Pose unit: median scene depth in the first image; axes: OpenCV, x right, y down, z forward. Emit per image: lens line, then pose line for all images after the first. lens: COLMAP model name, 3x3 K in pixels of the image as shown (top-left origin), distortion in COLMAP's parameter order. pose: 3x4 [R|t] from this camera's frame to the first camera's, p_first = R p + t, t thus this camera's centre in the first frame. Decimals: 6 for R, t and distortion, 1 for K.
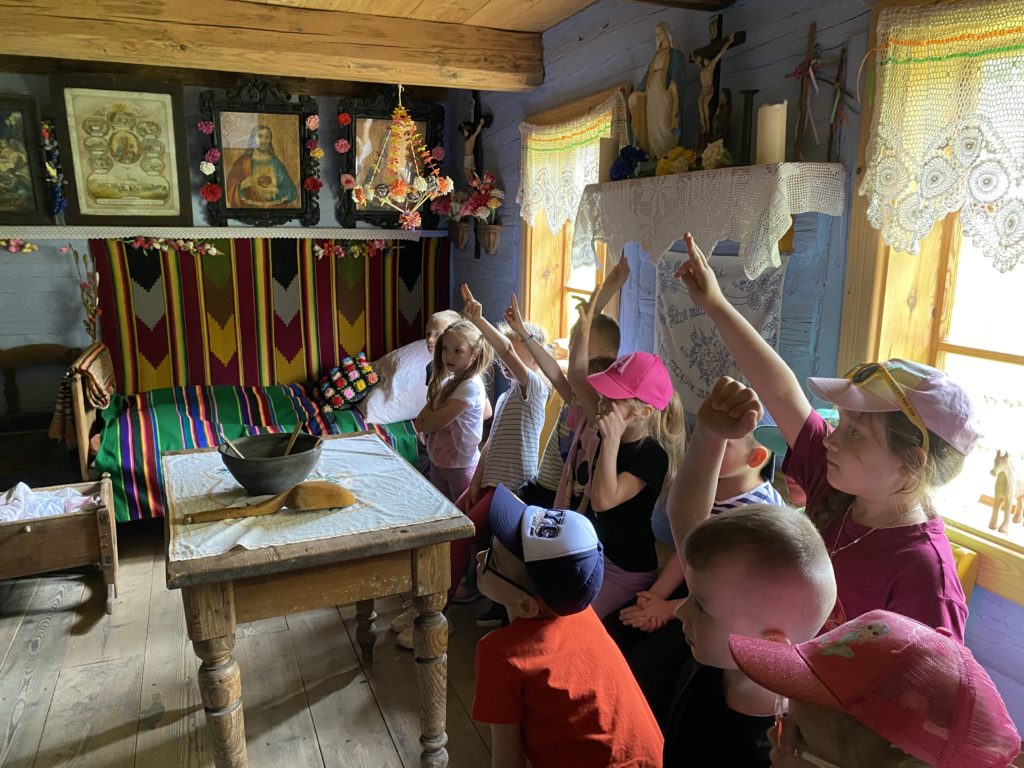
lens RADIAL K [[773.5, 0, 514.8], [0, 773.5, 384.8], [0, 0, 1]] dist [0.050433, -0.056786]
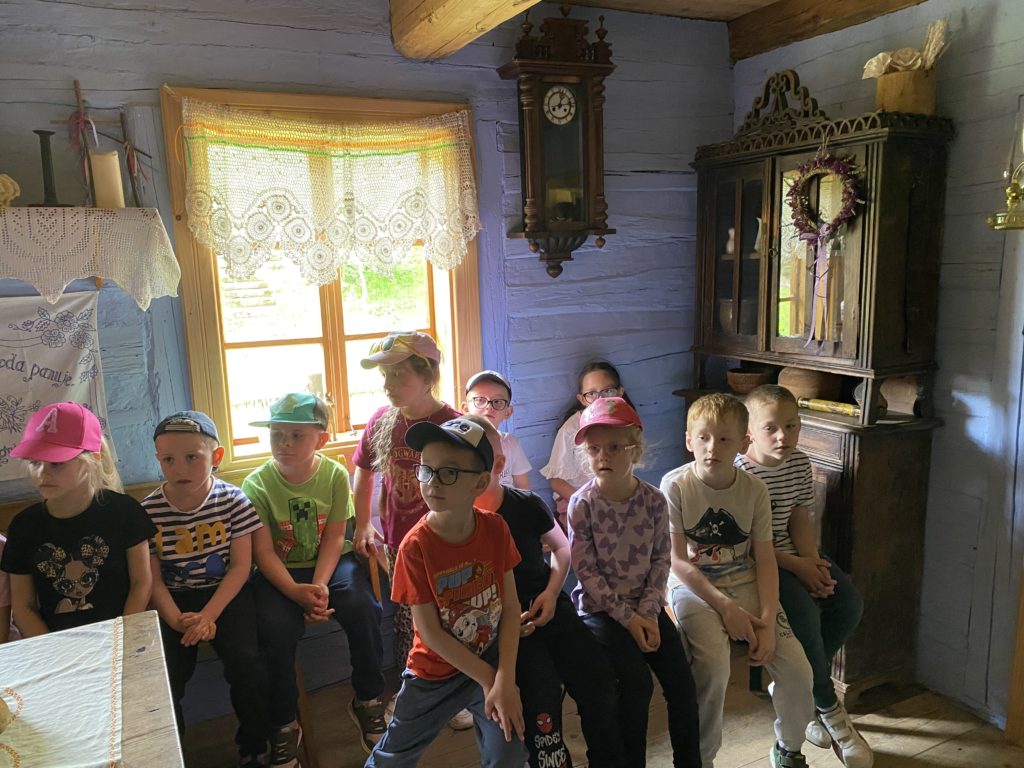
lens RADIAL K [[773.5, 0, 514.6], [0, 773.5, 384.1], [0, 0, 1]] dist [0.050433, -0.056786]
pose [[-0.051378, -0.180859, 0.982166, -0.147565], [0.223330, 0.956478, 0.187811, -0.022614], [-0.973388, 0.228996, -0.008751, 0.092735]]
